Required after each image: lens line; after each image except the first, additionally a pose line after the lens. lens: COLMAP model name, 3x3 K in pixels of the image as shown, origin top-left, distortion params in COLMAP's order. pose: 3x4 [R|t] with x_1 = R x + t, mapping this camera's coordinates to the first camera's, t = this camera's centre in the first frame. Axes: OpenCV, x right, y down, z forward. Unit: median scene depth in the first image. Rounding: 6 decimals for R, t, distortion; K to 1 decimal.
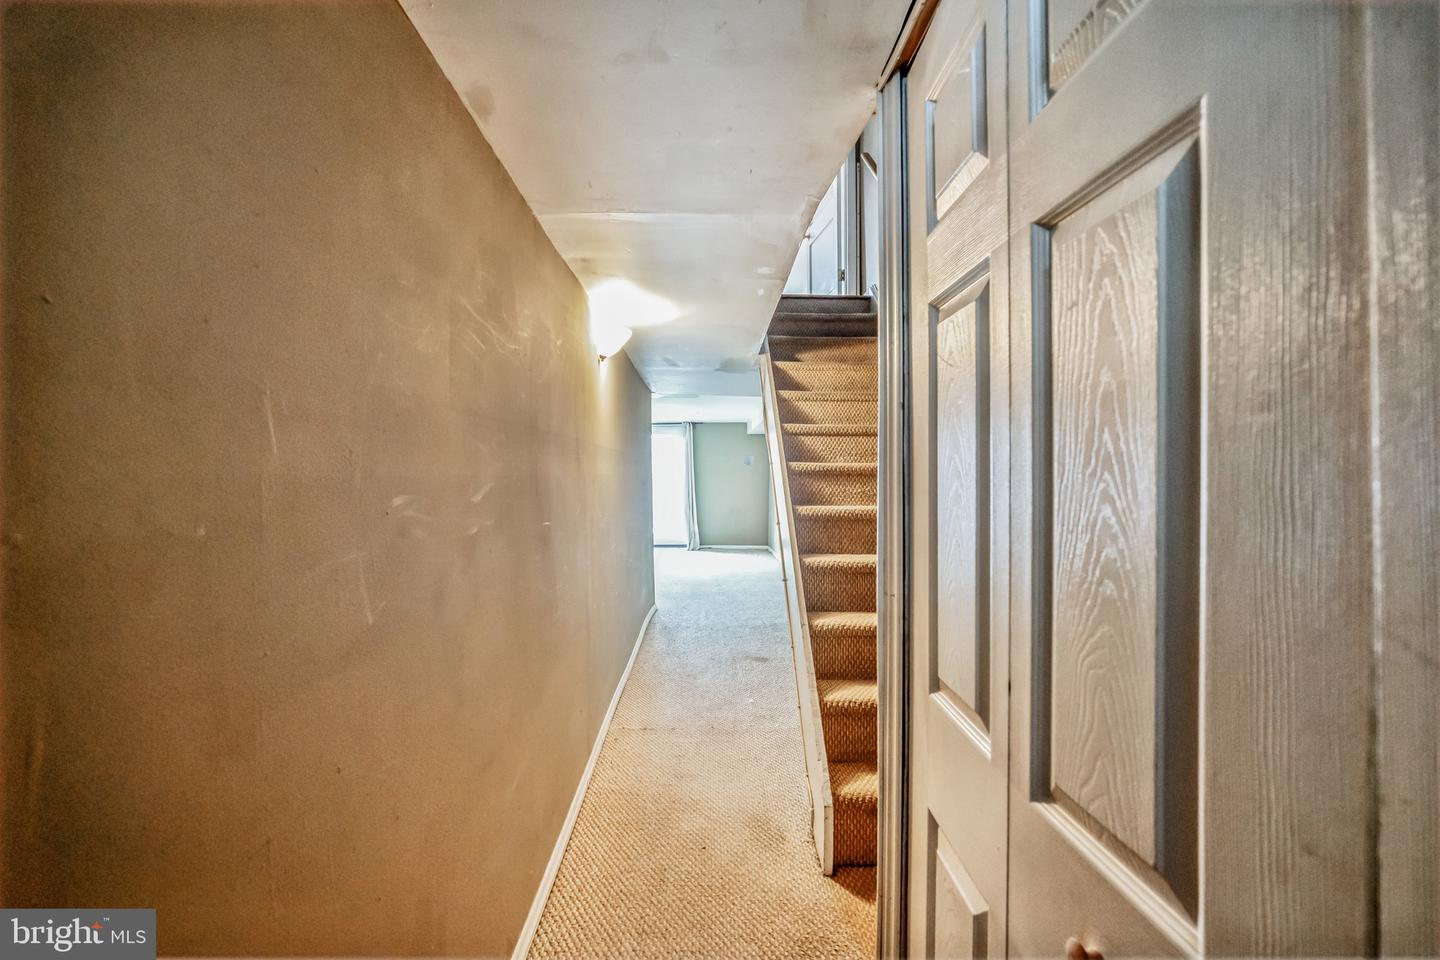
lens RADIAL K [[630.6, 0, 719.7], [0, 630.6, 478.2], [0, 0, 1]] dist [-0.002863, 0.000283]
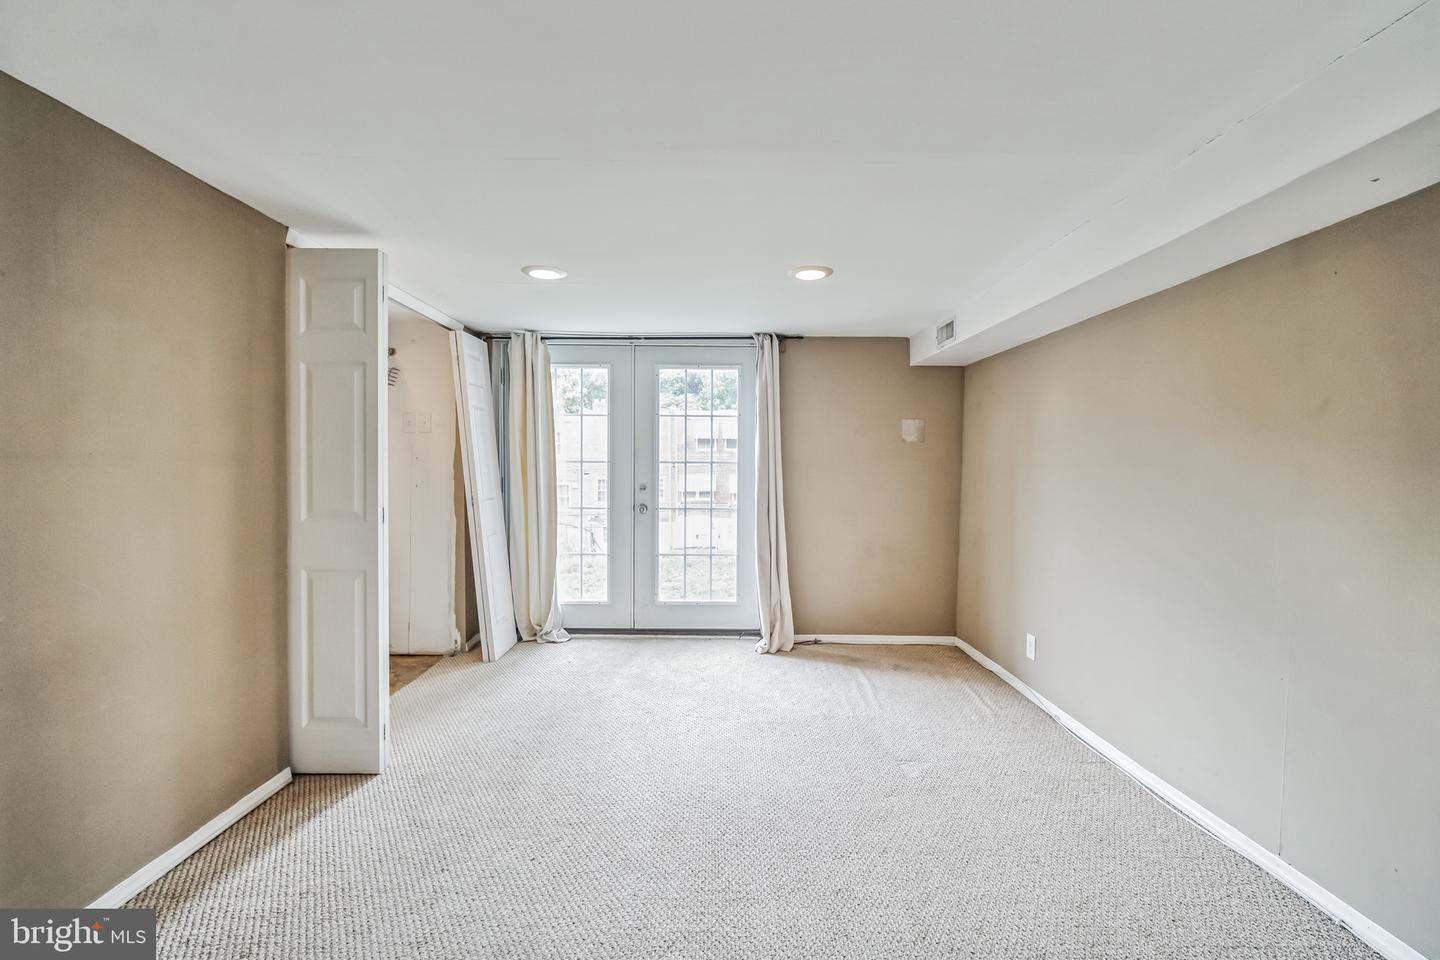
lens RADIAL K [[630.6, 0, 726.6], [0, 630.6, 479.7], [0, 0, 1]] dist [-0.002863, 0.000283]
pose [[0.999632, 0.004388, -0.026751, -0.064750], [-0.003666, 0.999629, 0.026981, -0.006836], [0.026860, -0.026873, 0.999278, 0.594212]]
